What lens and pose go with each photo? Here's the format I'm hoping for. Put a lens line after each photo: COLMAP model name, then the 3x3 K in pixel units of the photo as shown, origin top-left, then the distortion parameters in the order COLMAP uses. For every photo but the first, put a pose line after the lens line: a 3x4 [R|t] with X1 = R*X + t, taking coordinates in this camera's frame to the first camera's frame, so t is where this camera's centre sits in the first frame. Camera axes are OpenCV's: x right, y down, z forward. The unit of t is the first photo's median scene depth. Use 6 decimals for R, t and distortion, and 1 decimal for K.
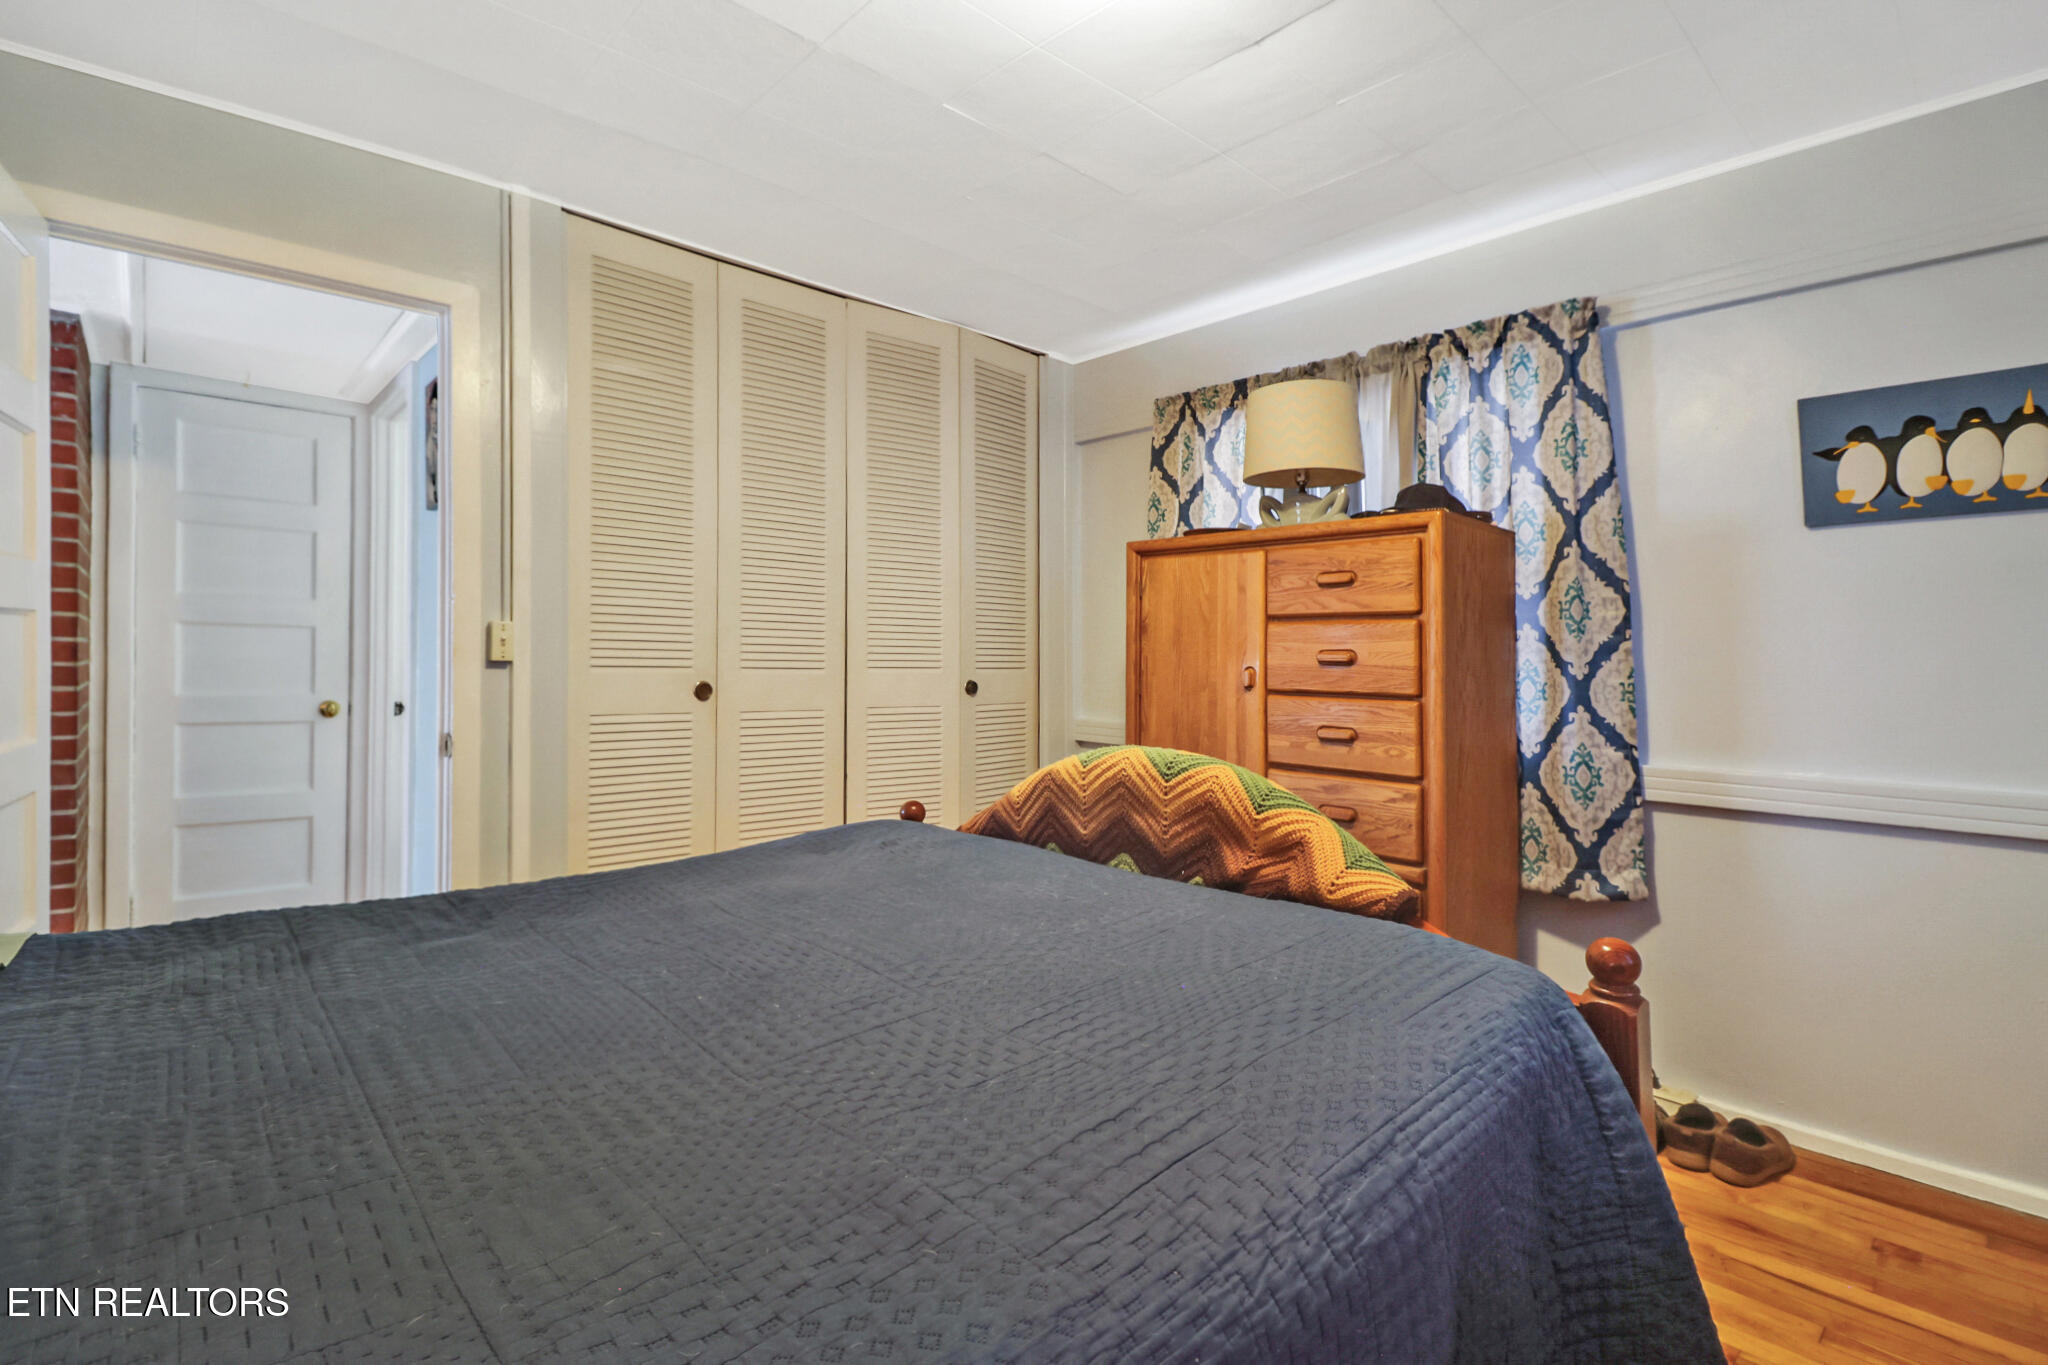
lens RADIAL K [[954.4, 0, 1039.6], [0, 954.4, 672.8], [0, 0, 1]] dist [0.015377, -0.017156]
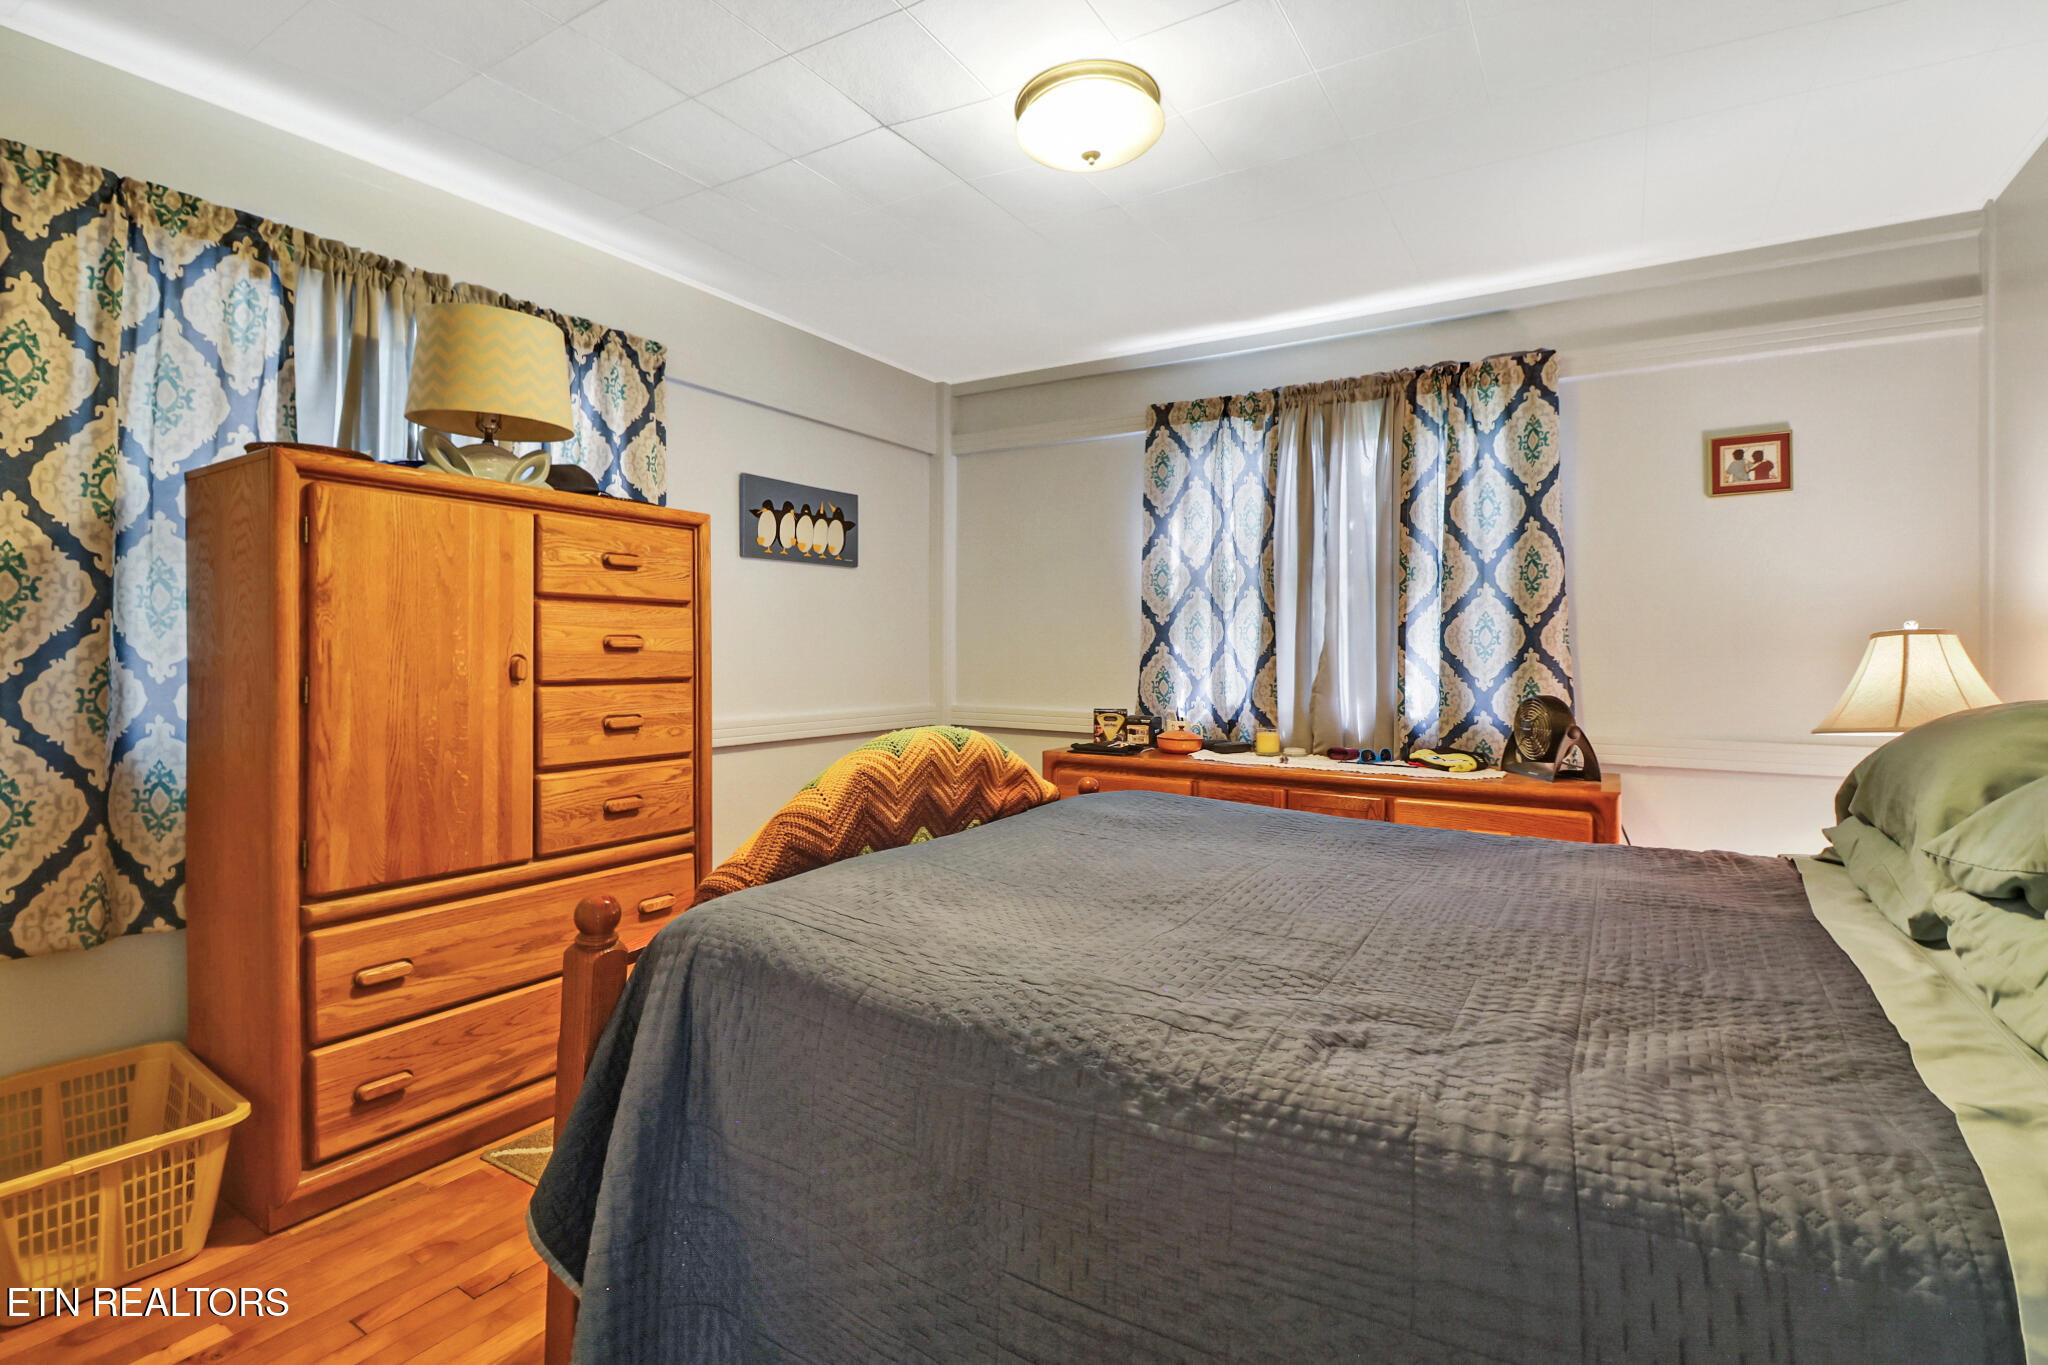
lens RADIAL K [[954.4, 0, 1037.9], [0, 954.4, 661.8], [0, 0, 1]] dist [0.015377, -0.017156]
pose [[-0.250796, -0.025334, 0.967708, -0.734246], [0.006436, 0.999592, 0.027837, -0.021414], [-0.968019, 0.013209, -0.250531, 0.843418]]
